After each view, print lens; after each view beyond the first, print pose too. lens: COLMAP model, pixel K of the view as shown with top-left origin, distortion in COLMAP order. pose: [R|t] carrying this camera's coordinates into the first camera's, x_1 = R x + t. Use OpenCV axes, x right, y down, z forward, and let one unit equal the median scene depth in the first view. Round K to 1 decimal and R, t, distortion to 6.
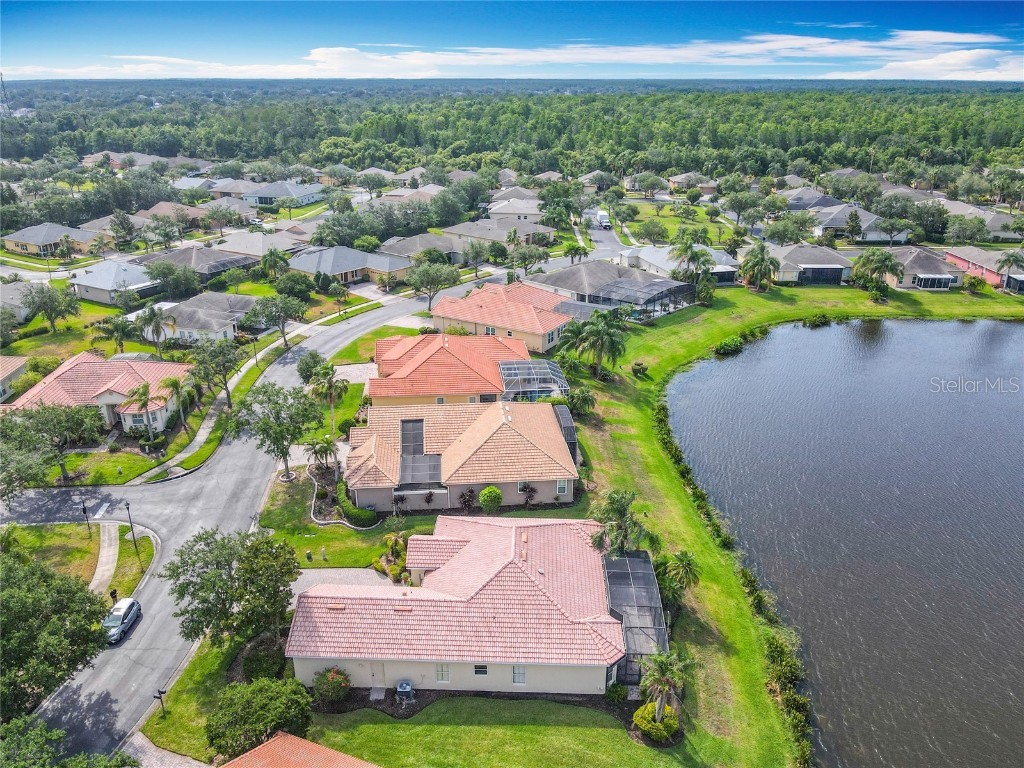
lens RADIAL K [[776.3, 0, 512.1], [0, 776.3, 381.4], [0, 0, 1]] dist [-0.000641, 0.008130]
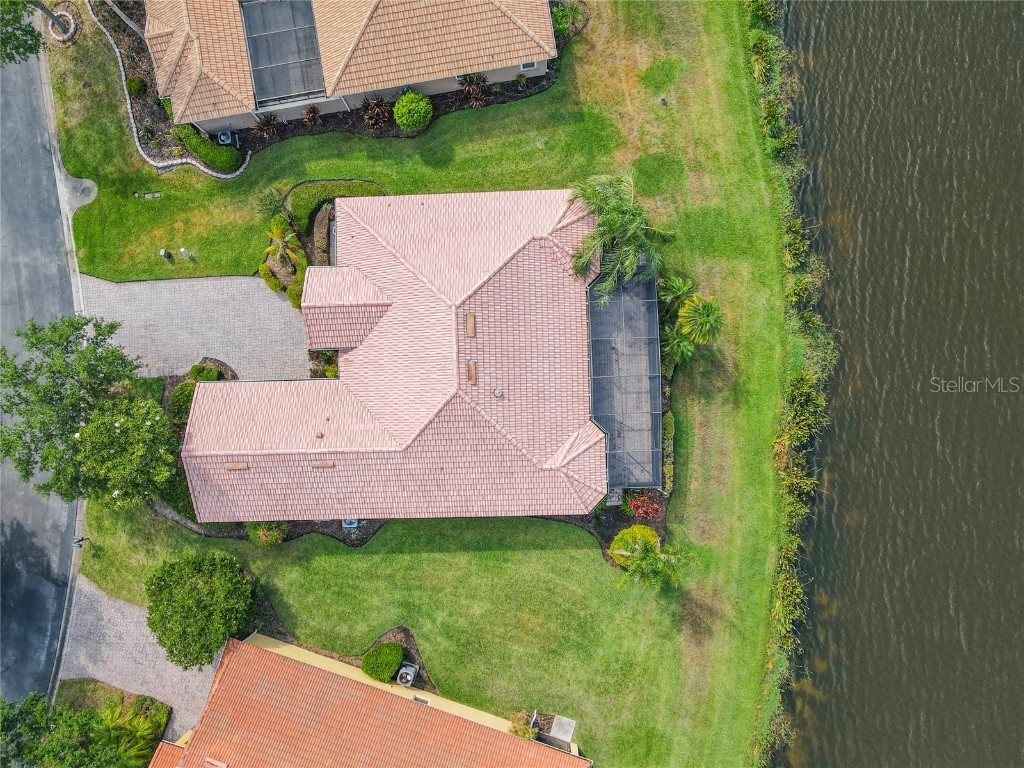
lens RADIAL K [[735.4, 0, 505.9], [0, 735.4, 396.4], [0, 0, 1]] dist [0.007842, -0.002037]
pose [[0.997195, -0.064131, -0.038598, 0.036495], [0.060627, 0.389623, 0.918977, -0.195117], [-0.043896, -0.918739, 0.392418, 0.380598]]
